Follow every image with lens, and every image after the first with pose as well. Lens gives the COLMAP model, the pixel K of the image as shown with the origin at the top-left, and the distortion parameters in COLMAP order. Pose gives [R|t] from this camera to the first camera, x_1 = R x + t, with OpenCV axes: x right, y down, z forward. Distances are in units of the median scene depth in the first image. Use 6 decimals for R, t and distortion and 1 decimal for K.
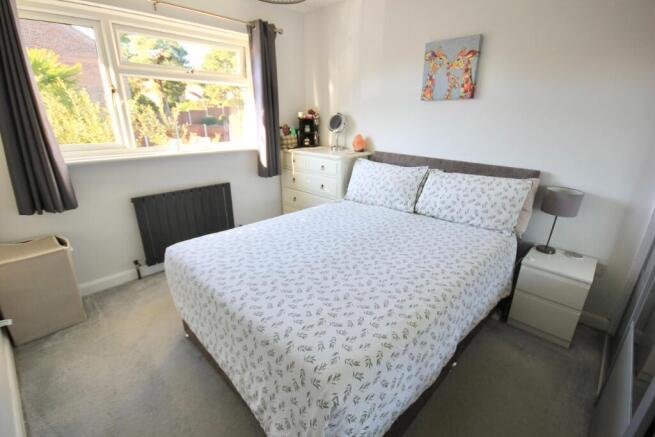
lens RADIAL K [[299.0, 0, 332.4], [0, 299.0, 224.4], [0, 0, 1]] dist [0.001713, -0.007473]
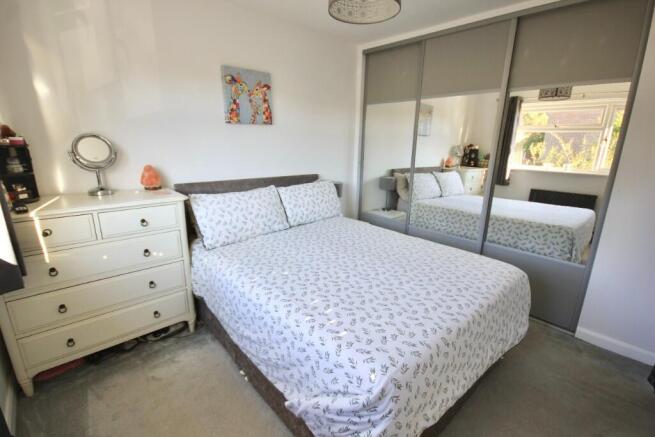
lens RADIAL K [[299.0, 0, 332.4], [0, 299.0, 224.4], [0, 0, 1]] dist [0.001713, -0.007473]
pose [[0.063330, -0.285944, 0.956151, -0.751505], [0.325073, 0.911735, 0.251130, -0.271230], [-0.943566, 0.294914, 0.150693, 0.688850]]
